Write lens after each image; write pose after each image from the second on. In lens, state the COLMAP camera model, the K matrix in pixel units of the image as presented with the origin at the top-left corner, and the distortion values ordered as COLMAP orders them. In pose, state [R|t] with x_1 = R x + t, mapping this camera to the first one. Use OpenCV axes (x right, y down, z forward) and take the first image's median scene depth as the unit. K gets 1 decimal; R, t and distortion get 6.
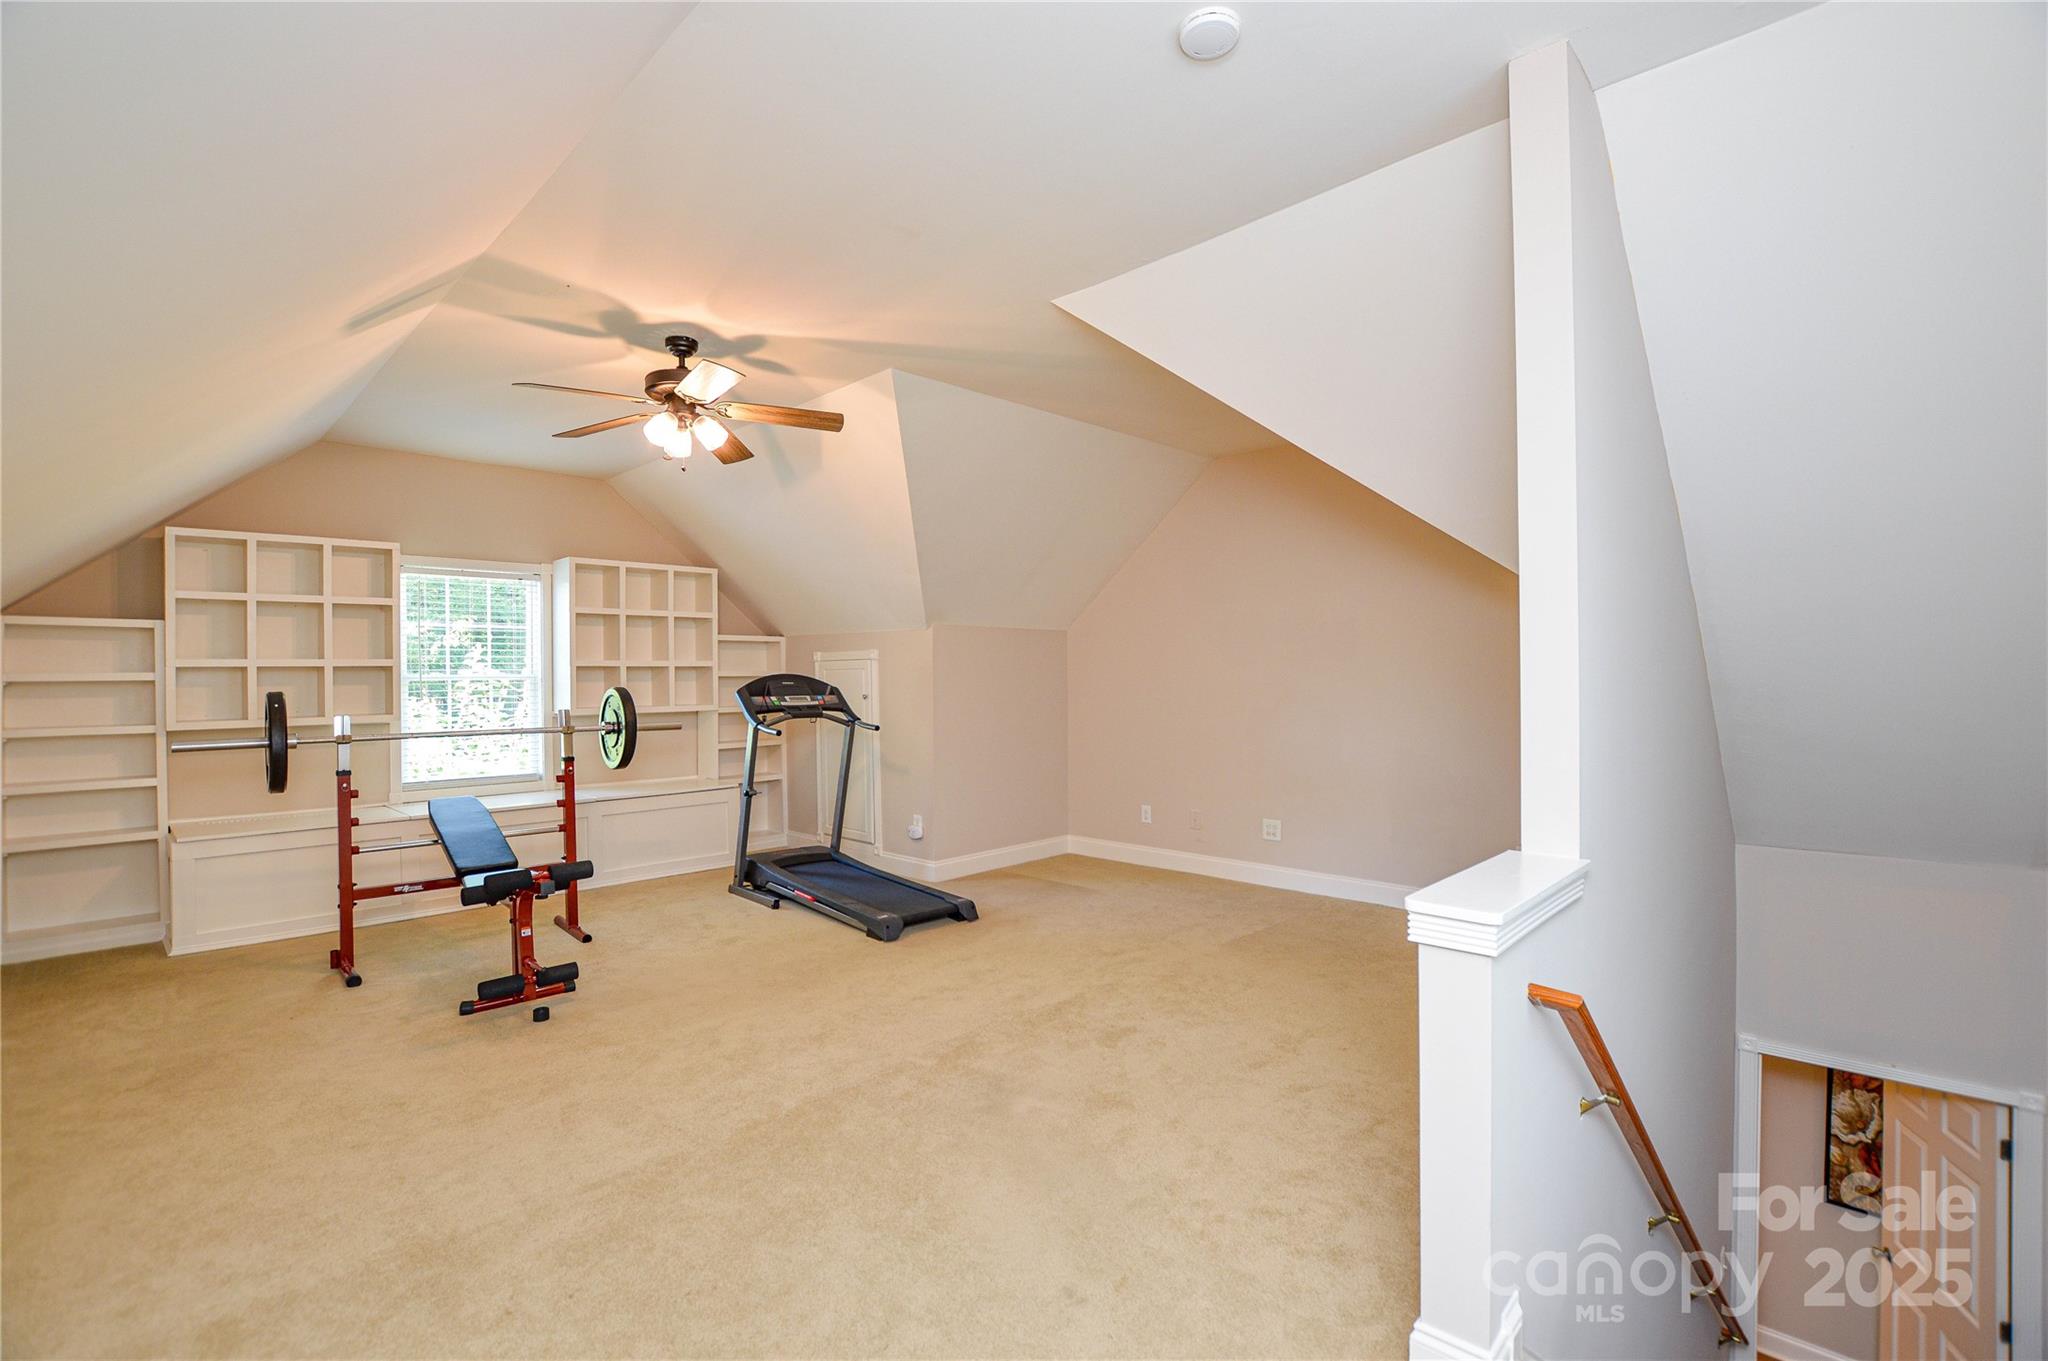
lens RADIAL K [[924.9, 0, 1024.0], [0, 924.9, 680.5], [0, 0, 1]] dist [-0.031440, -0.000368]
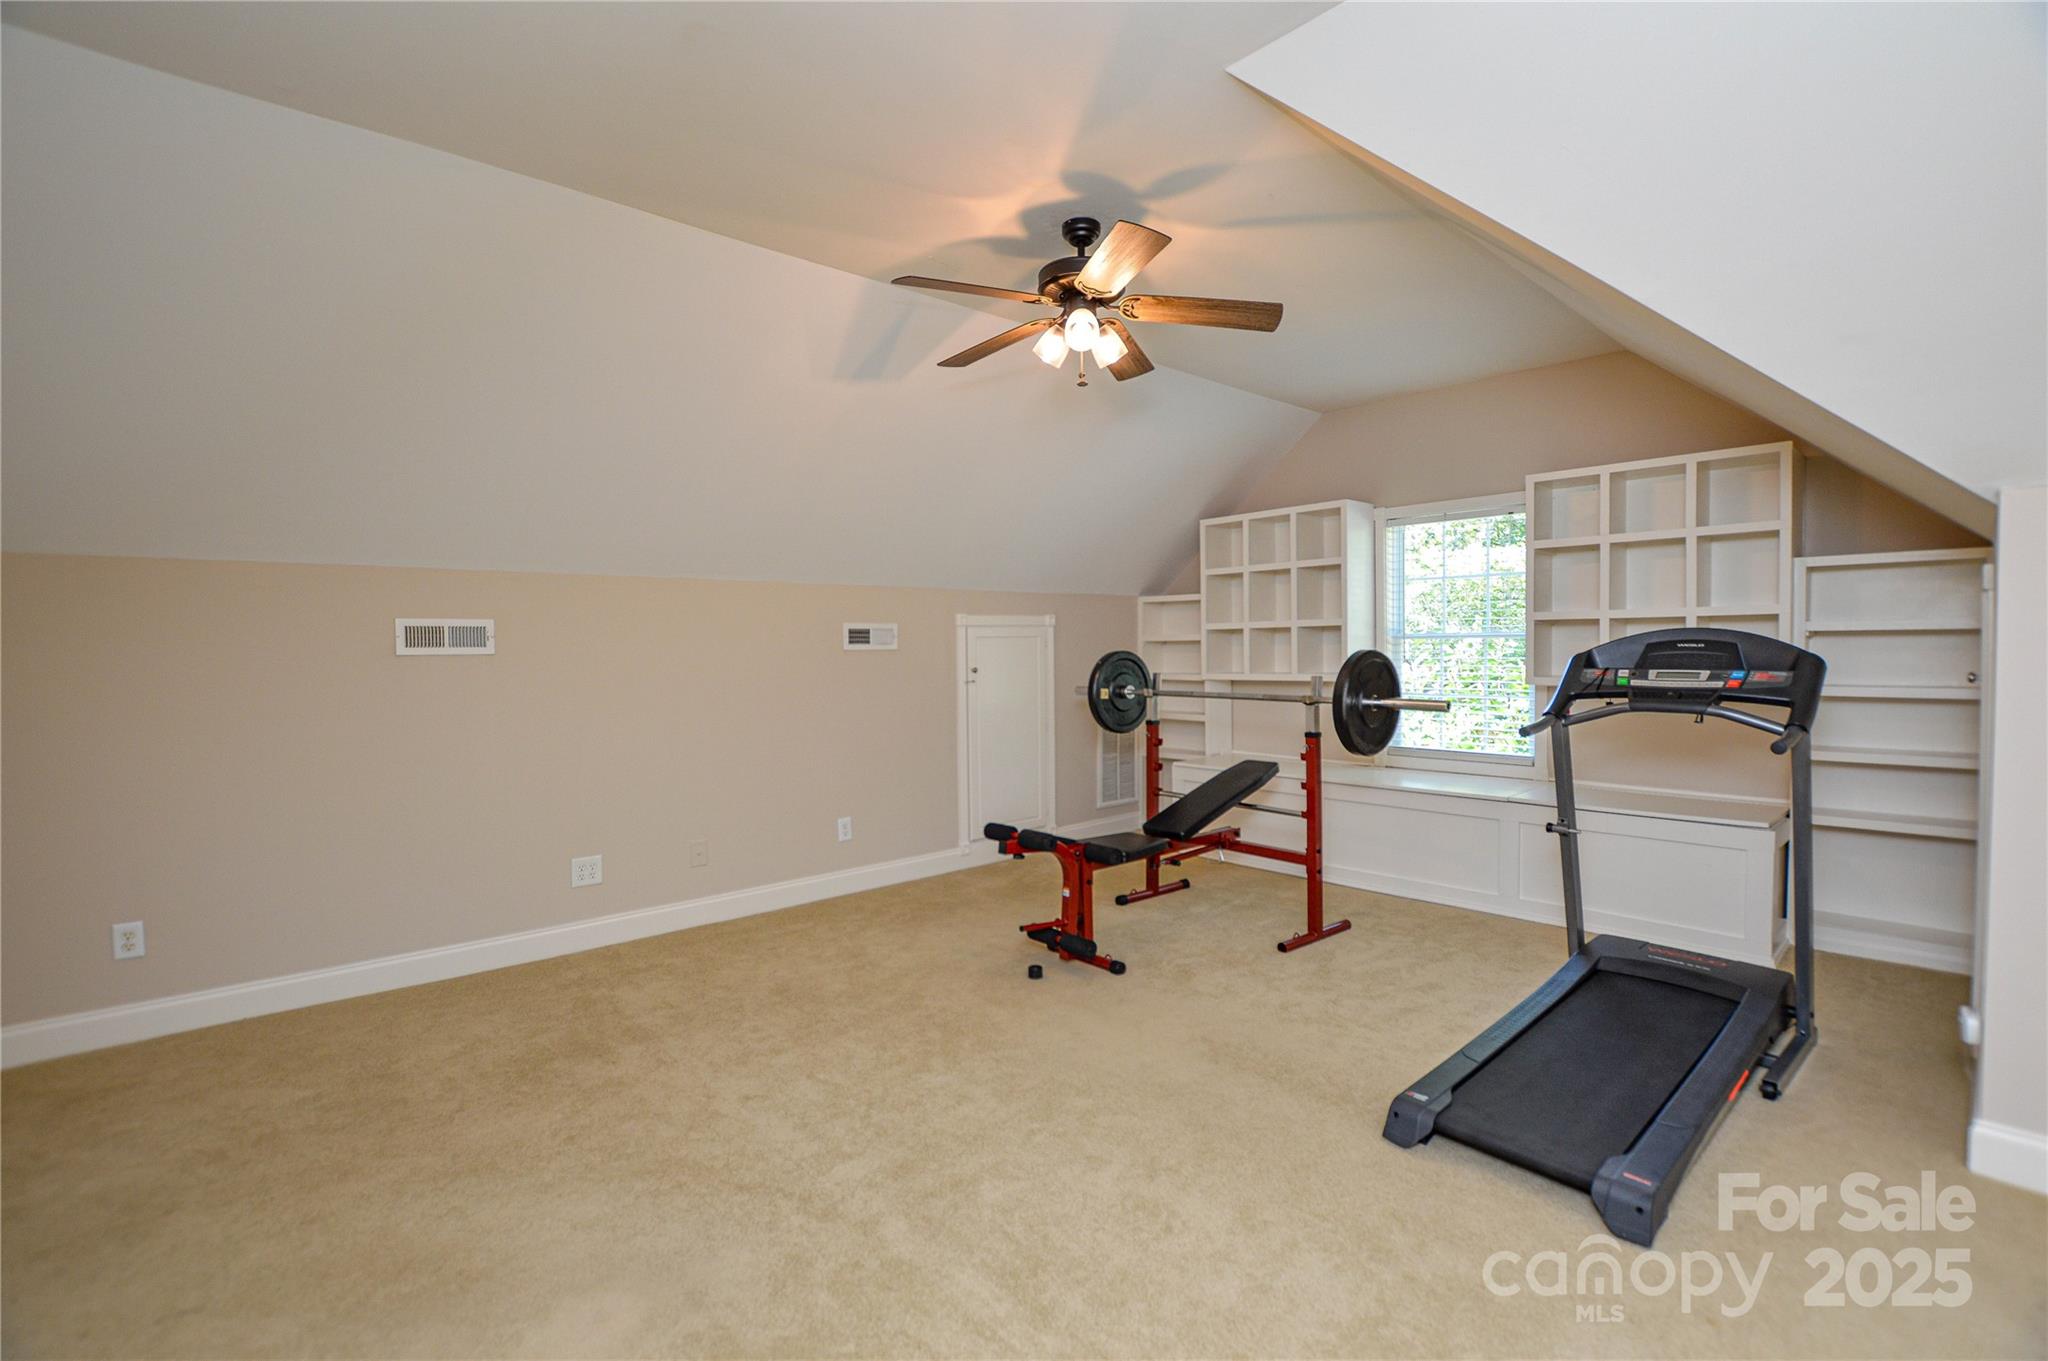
lens RADIAL K [[924.9, 0, 1024.0], [0, 924.9, 680.5], [0, 0, 1]] dist [-0.031440, -0.000368]
pose [[-0.082841, 0.043358, -0.995619, 0.387862], [0.006770, 0.999055, 0.042944, -0.002288], [0.996540, -0.003182, -0.083056, 0.859081]]
